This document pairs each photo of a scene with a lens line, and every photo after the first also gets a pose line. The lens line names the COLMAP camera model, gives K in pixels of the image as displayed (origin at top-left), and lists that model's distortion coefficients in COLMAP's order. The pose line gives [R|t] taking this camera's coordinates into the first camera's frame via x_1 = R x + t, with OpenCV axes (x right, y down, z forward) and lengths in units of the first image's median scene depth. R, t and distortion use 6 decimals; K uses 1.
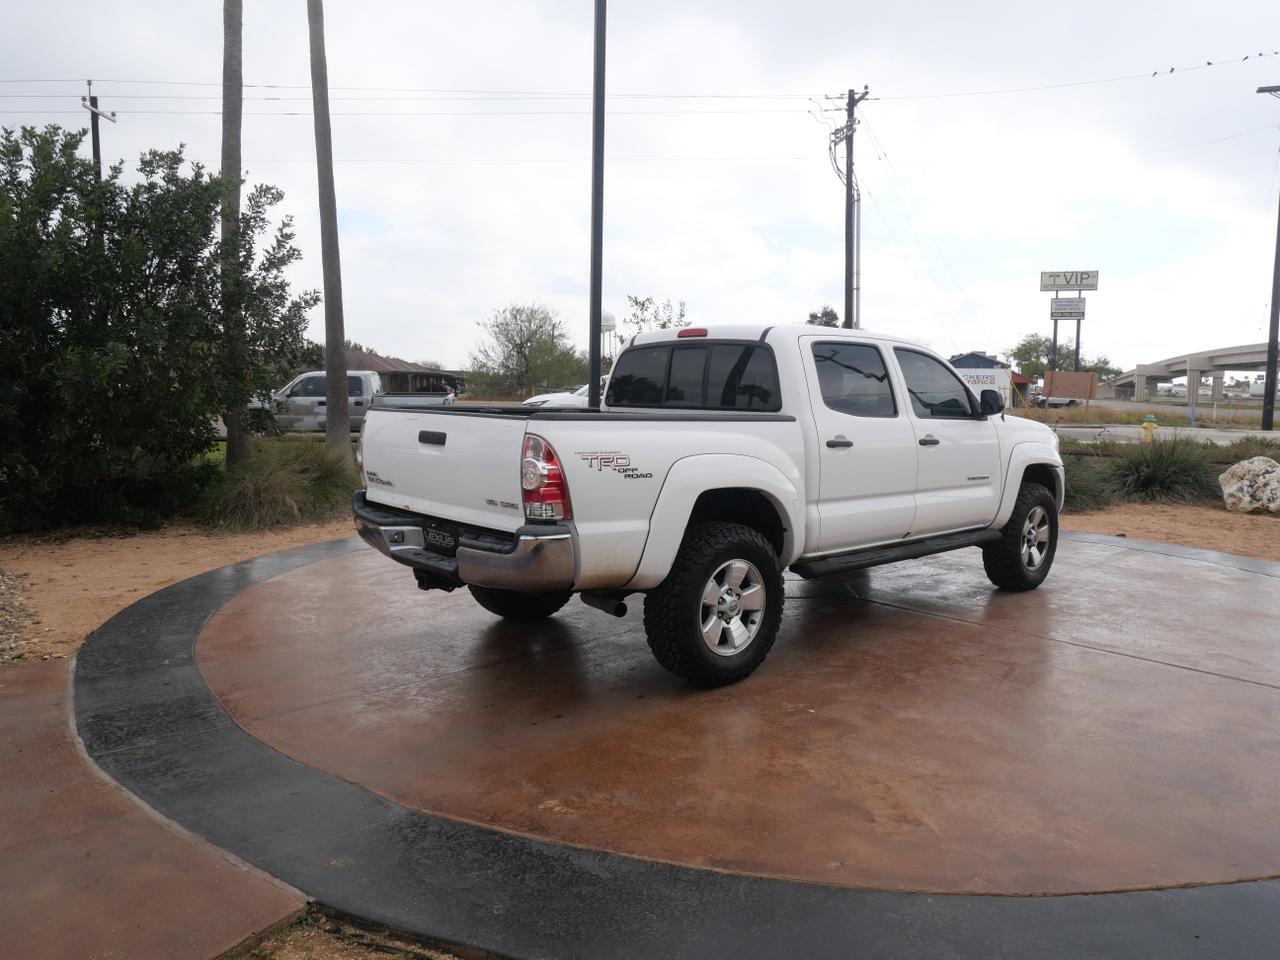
lens RADIAL K [[932.1, 0, 635.8], [0, 932.1, 472.4], [0, 0, 1]] dist [-0.067318, 0.025694]
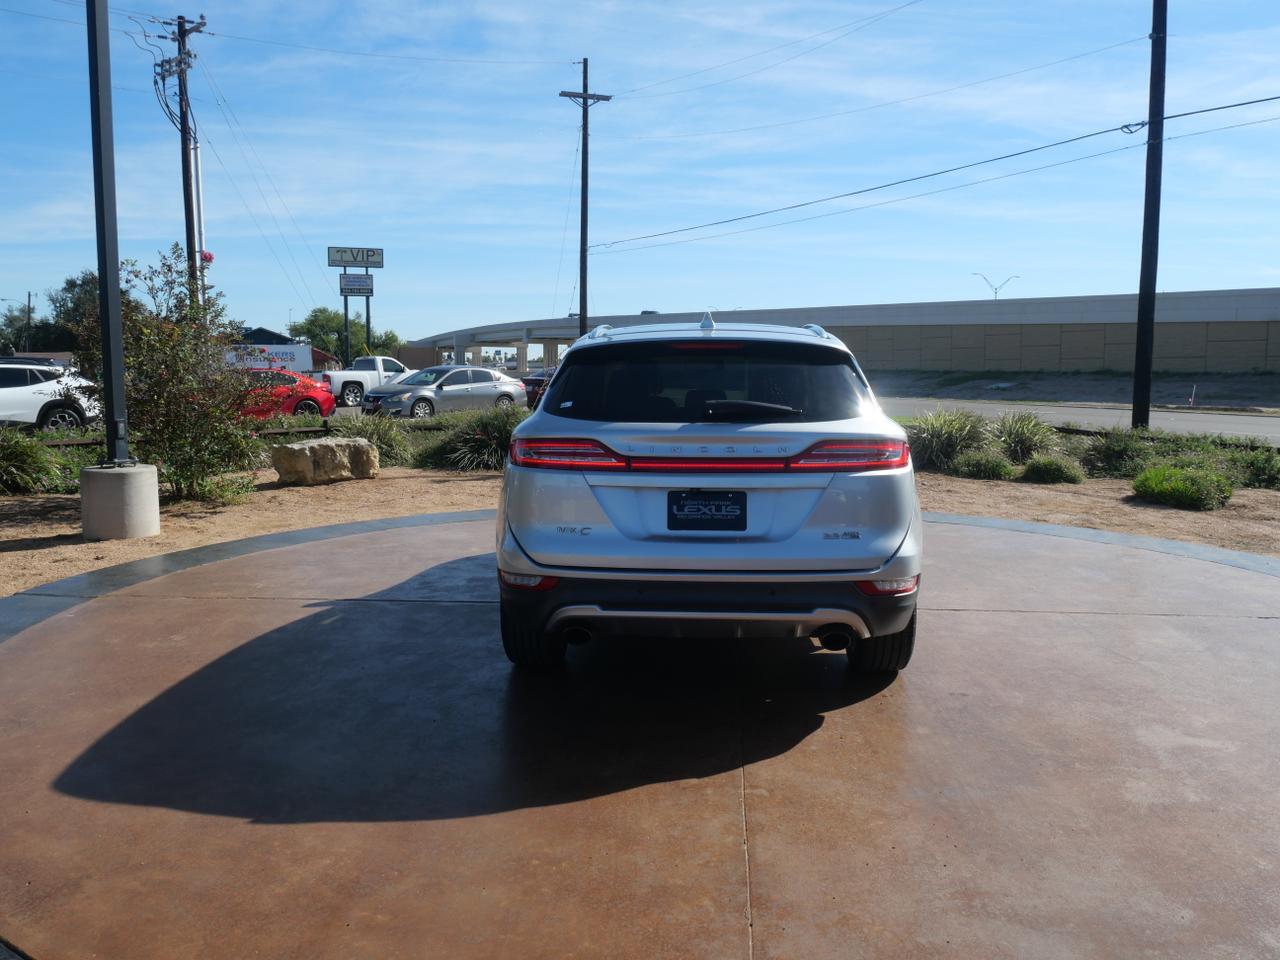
lens RADIAL K [[961.3, 0, 637.0], [0, 961.3, 474.6], [0, 0, 1]] dist [-0.060463, 0.025530]
pose [[0.732905, -0.085351, 0.674955, -0.212523], [0.069963, 0.996295, 0.050016, -0.018914], [-0.676724, 0.010564, 0.736161, 0.206248]]
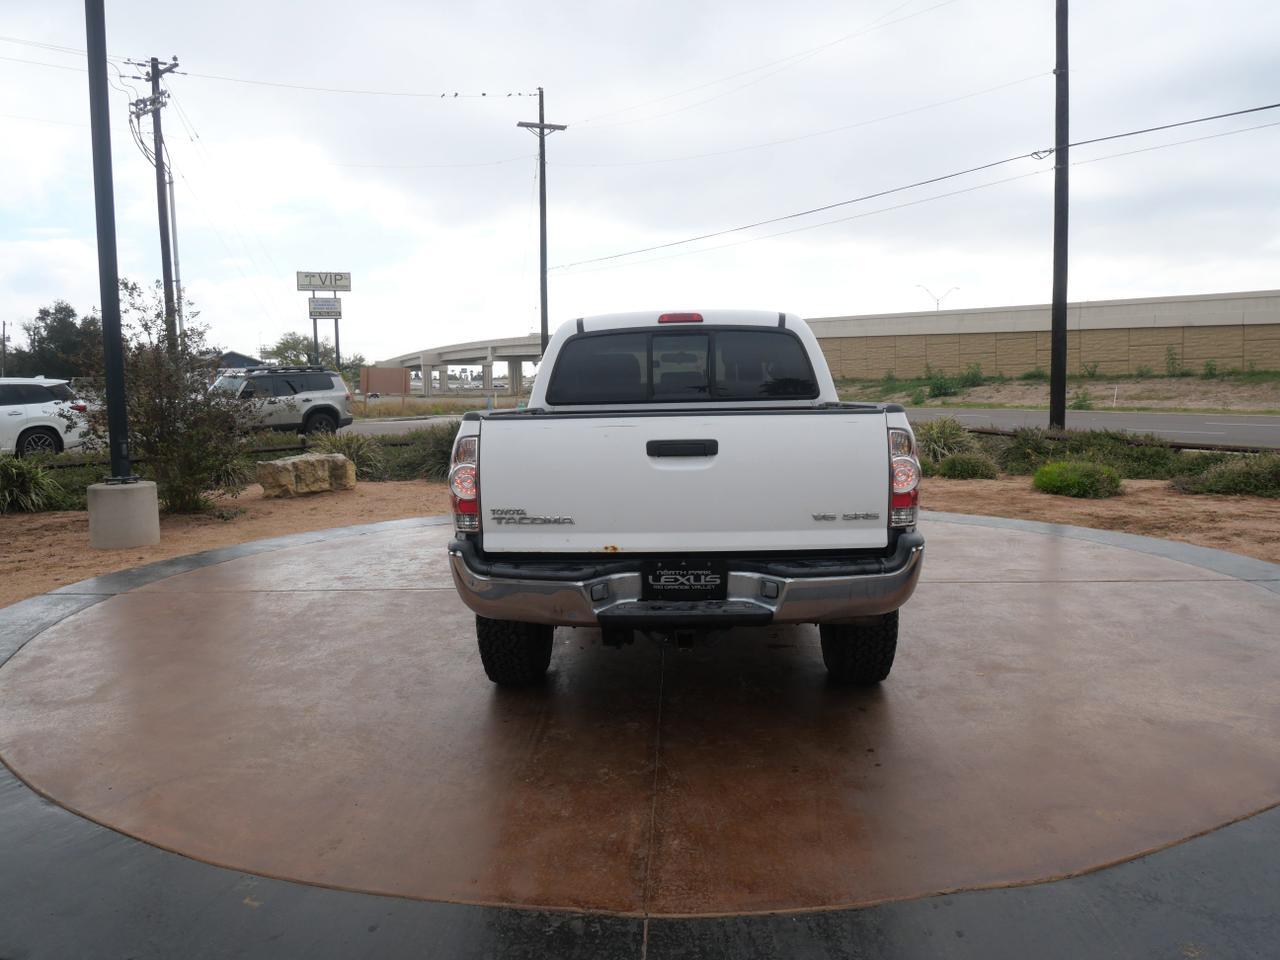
lens RADIAL K [[932.1, 0, 635.8], [0, 932.1, 472.4], [0, 0, 1]] dist [-0.067318, 0.025694]
pose [[0.706026, -0.093867, 0.701938, -0.245724], [0.093357, 0.994863, 0.039138, -0.015827], [-0.702006, 0.037898, 0.711162, 0.155596]]
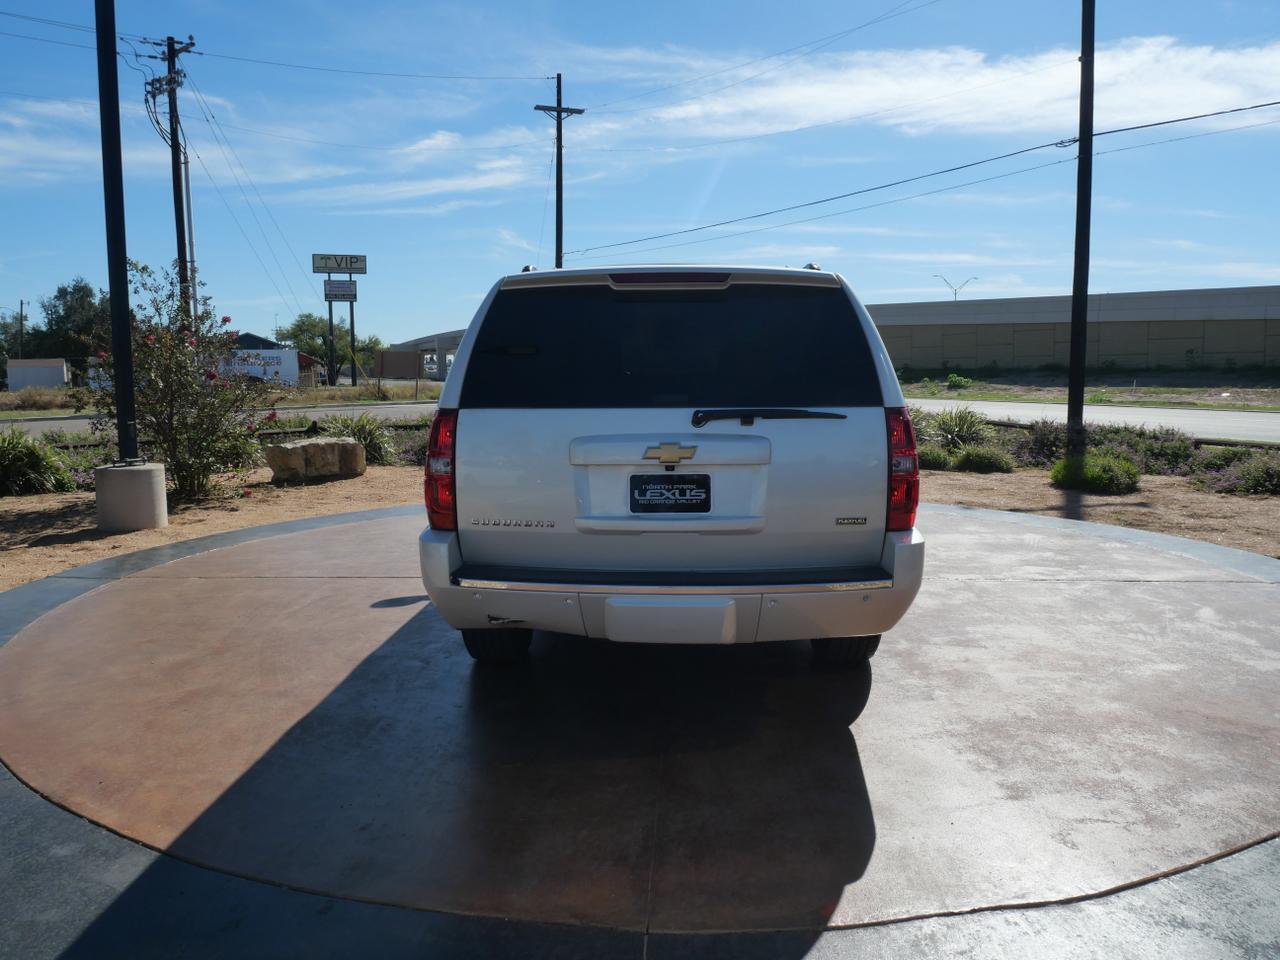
lens RADIAL K [[932.1, 0, 635.8], [0, 932.1, 472.4], [0, 0, 1]] dist [-0.067318, 0.025694]
pose [[0.717023, -0.093791, 0.690711, -0.238193], [0.079697, 0.995439, 0.052437, -0.017159], [-0.692479, 0.017449, 0.721227, 0.161309]]
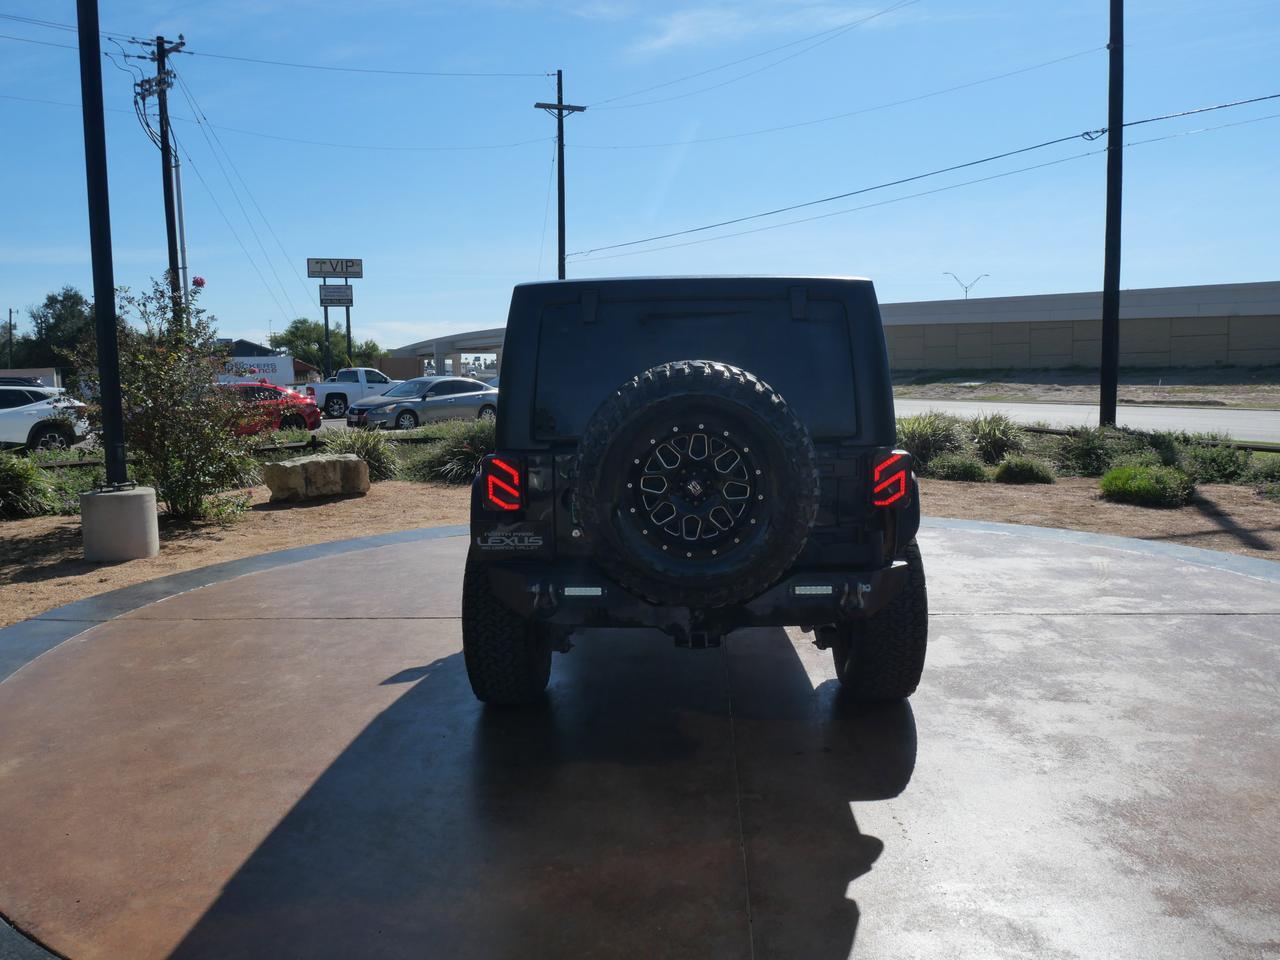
lens RADIAL K [[951.9, 0, 636.0], [0, 951.9, 472.3], [0, 0, 1]] dist [-0.071077, 0.030735]
pose [[0.717906, -0.098261, 0.689170, -0.224184], [0.090713, 0.994751, 0.047335, -0.026980], [-0.690204, 0.028535, 0.723052, 0.198519]]
